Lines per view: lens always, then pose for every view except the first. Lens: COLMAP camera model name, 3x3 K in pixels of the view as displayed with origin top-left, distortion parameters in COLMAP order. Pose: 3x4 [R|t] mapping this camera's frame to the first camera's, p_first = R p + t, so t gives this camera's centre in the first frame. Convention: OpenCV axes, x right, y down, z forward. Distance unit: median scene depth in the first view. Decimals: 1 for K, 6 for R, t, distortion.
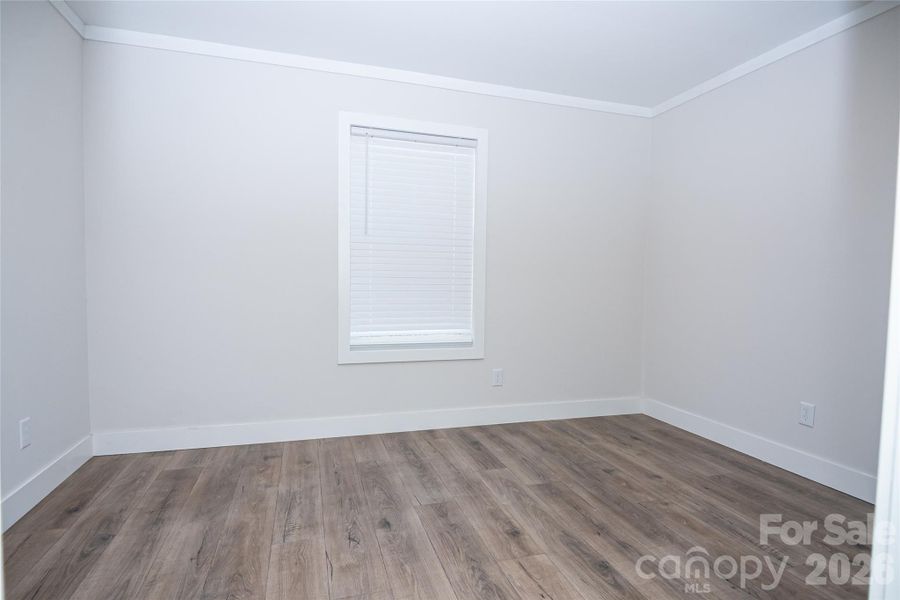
lens RADIAL K [[470.7, 0, 454.8], [0, 470.7, 304.6], [0, 0, 1]] dist [0.001931, -0.000868]
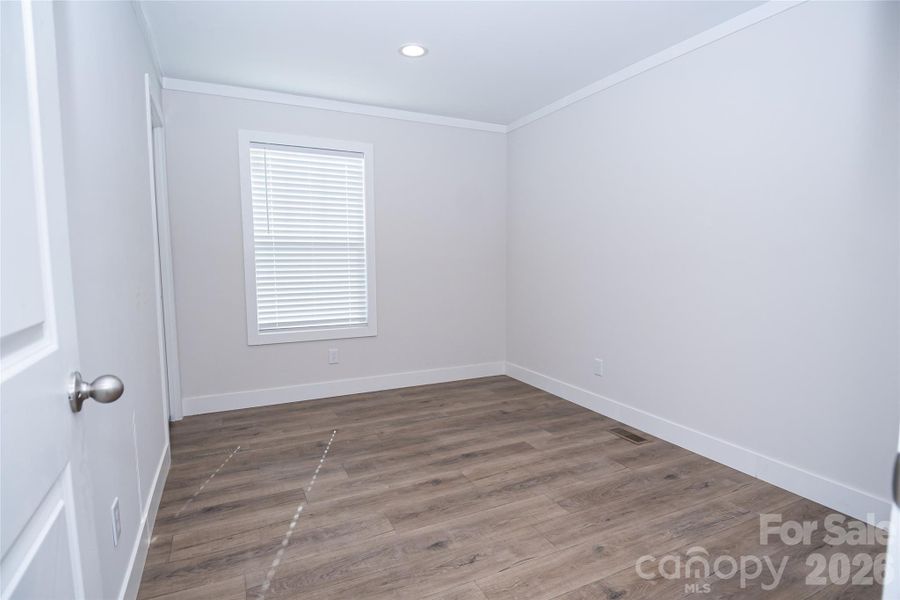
lens RADIAL K [[470.7, 0, 454.8], [0, 470.7, 304.6], [0, 0, 1]] dist [0.001931, -0.000868]
pose [[-0.145598, -0.116075, 0.982511, -0.923485], [0.051274, 0.990874, 0.124661, -0.122460], [-0.988014, 0.068528, -0.138318, 0.947758]]
